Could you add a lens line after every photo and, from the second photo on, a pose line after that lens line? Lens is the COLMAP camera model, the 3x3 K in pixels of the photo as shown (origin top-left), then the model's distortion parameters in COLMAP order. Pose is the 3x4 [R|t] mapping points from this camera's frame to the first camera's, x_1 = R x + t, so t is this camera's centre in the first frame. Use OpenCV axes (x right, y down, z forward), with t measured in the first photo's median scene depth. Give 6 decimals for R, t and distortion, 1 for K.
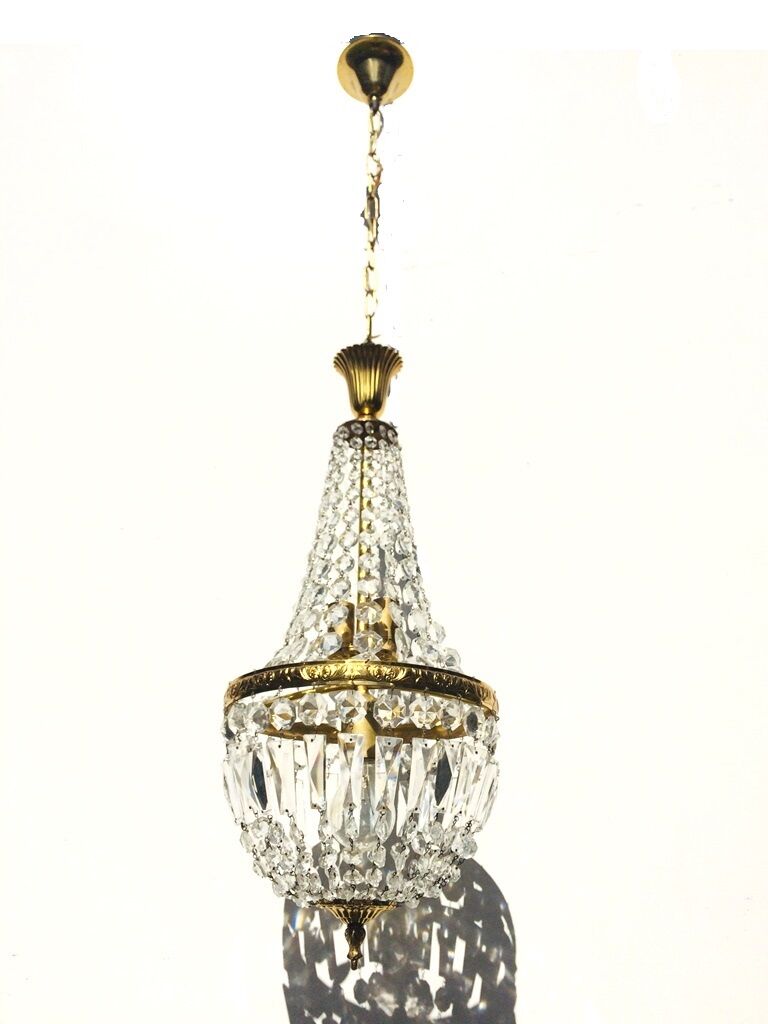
lens RADIAL K [[905.8, 0, 357.8], [0, 905.8, 499.0], [0, 0, 1]] dist [0.038163, -0.035998]
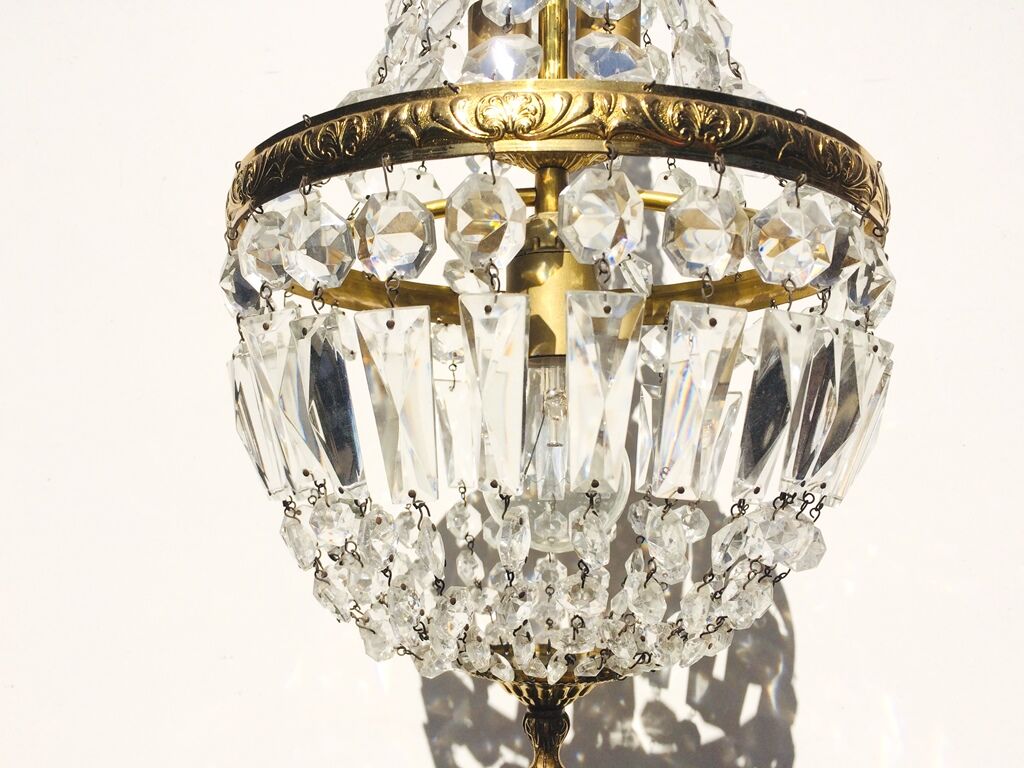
lens RADIAL K [[905.8, 0, 503.7], [0, 905.8, 410.4], [0, 0, 1]] dist [0.038163, -0.035998]
pose [[0.991838, 0.006510, 0.127340, -0.069187], [-0.049537, 0.939917, 0.337789, 0.145770], [-0.117490, -0.341340, 0.932568, 0.523541]]
